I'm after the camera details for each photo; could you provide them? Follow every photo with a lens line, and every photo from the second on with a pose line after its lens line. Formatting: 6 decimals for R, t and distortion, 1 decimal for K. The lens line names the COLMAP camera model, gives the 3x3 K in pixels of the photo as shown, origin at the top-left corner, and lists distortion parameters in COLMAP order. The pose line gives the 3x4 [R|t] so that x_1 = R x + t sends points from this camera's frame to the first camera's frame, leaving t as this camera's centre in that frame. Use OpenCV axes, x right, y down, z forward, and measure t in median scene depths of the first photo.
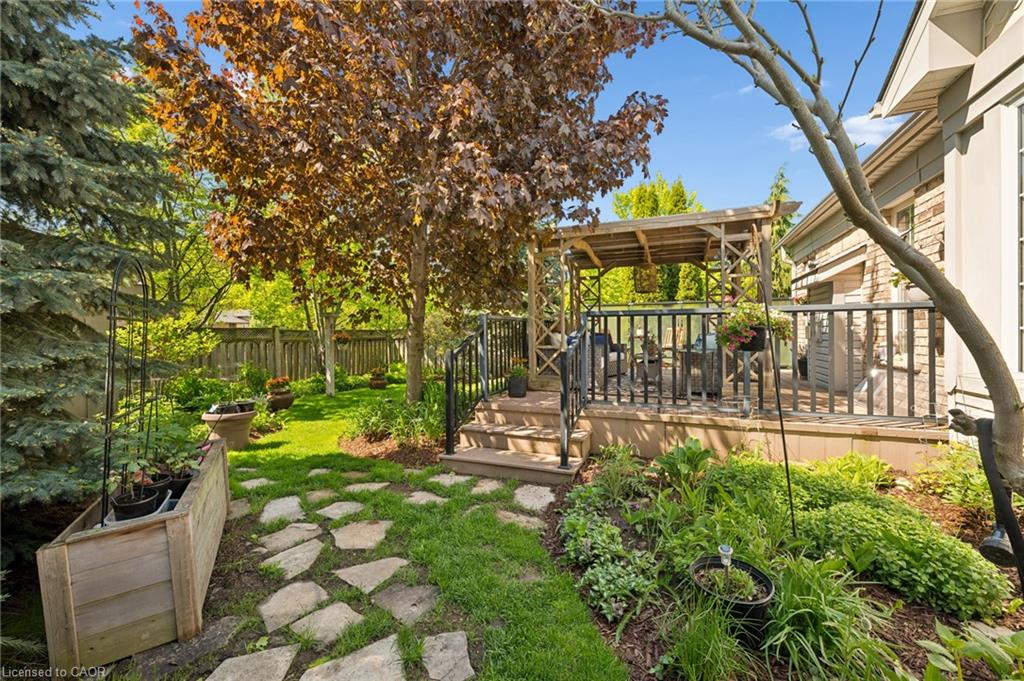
lens RADIAL K [[416.8, 0, 514.6], [0, 416.8, 338.8], [0, 0, 1]] dist [0.004076, -0.000156]
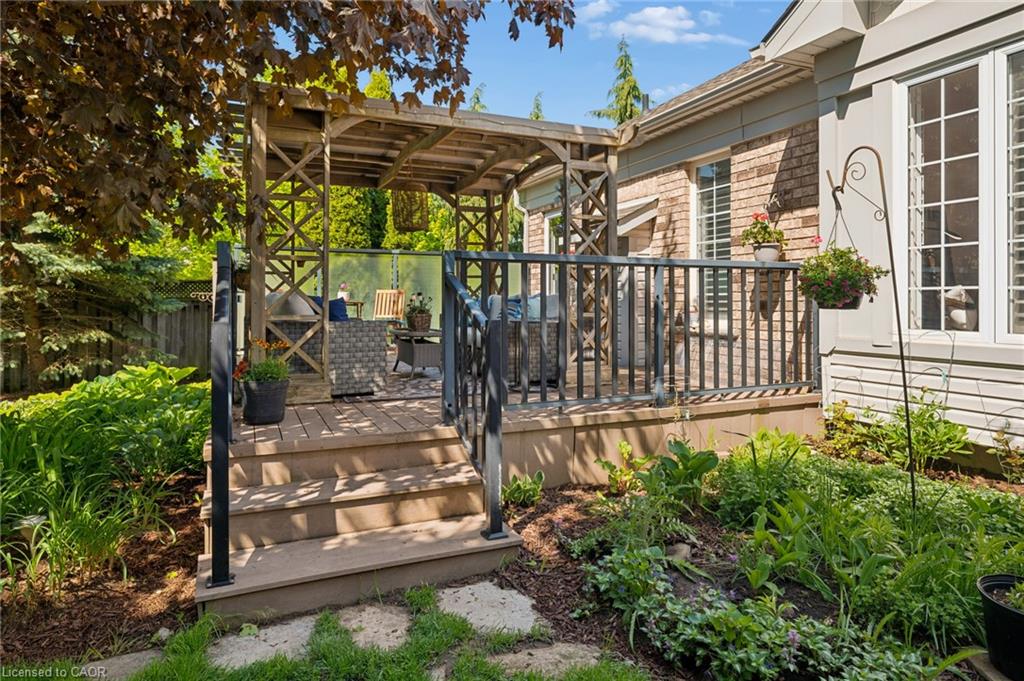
lens RADIAL K [[630.3, 0, 515.5], [0, 630.3, 301.9], [0, 0, 1]] dist [-0.001111, -0.001570]
pose [[0.678197, 0.009782, 0.734815, -0.432270], [0.005059, 0.999826, -0.017979, 0.021175], [-0.734863, 0.015911, 0.678029, 0.401308]]
